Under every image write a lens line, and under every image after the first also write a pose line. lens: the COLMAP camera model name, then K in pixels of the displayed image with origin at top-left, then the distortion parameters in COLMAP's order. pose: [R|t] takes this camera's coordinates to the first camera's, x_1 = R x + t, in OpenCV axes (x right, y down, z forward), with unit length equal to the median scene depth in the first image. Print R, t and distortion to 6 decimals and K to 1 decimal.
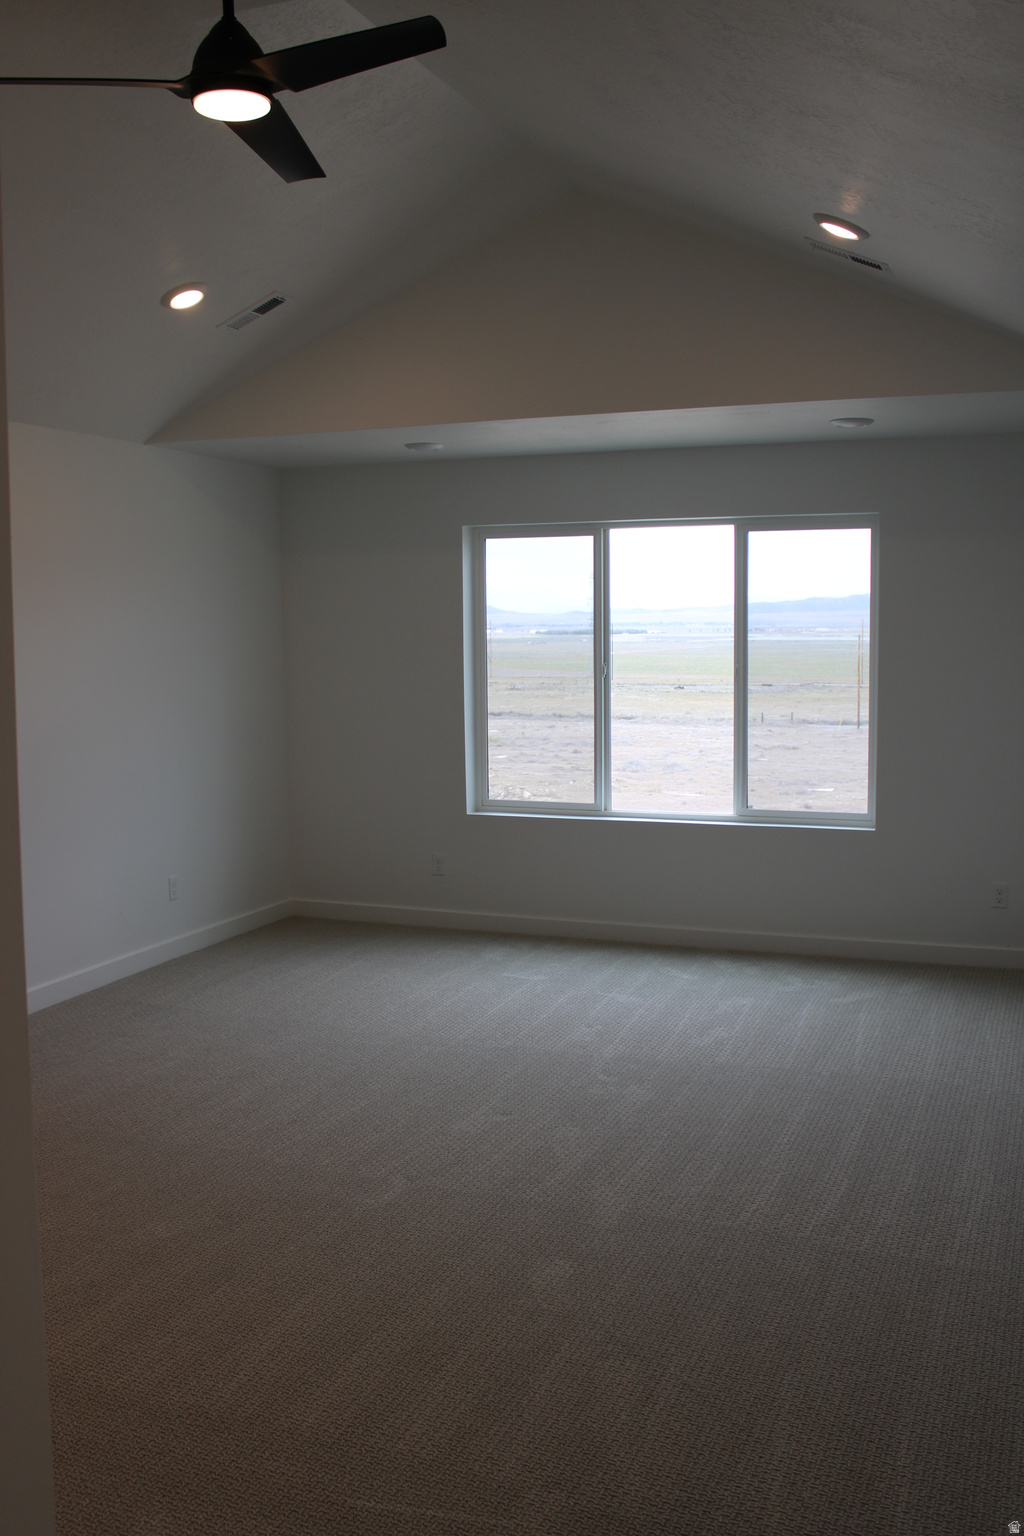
lens RADIAL K [[1474.9, 0, 512.0], [0, 1474.9, 768.0], [0, 0, 1]] dist [-0.142160, 0.142372]
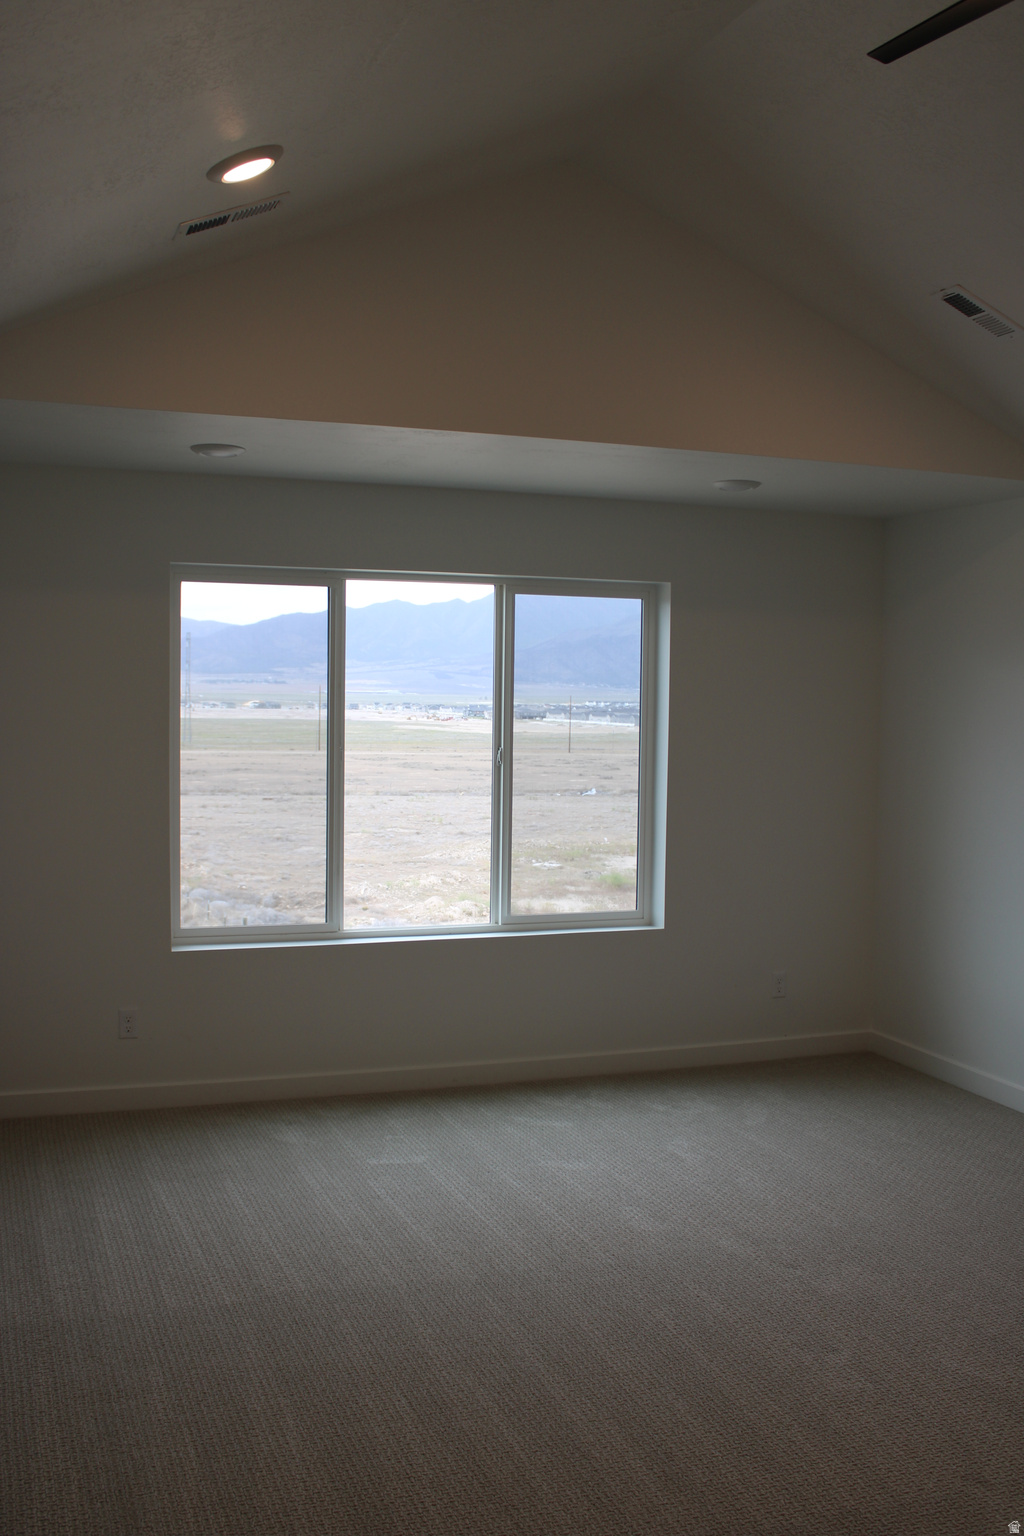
lens RADIAL K [[1474.9, 0, 512.0], [0, 1474.9, 768.0], [0, 0, 1]] dist [-0.142160, 0.142372]
pose [[0.754002, -0.016979, 0.656653, -0.402171], [0.044468, 0.998692, -0.025236, -0.036425], [-0.655365, 0.048228, 0.753771, 0.347120]]
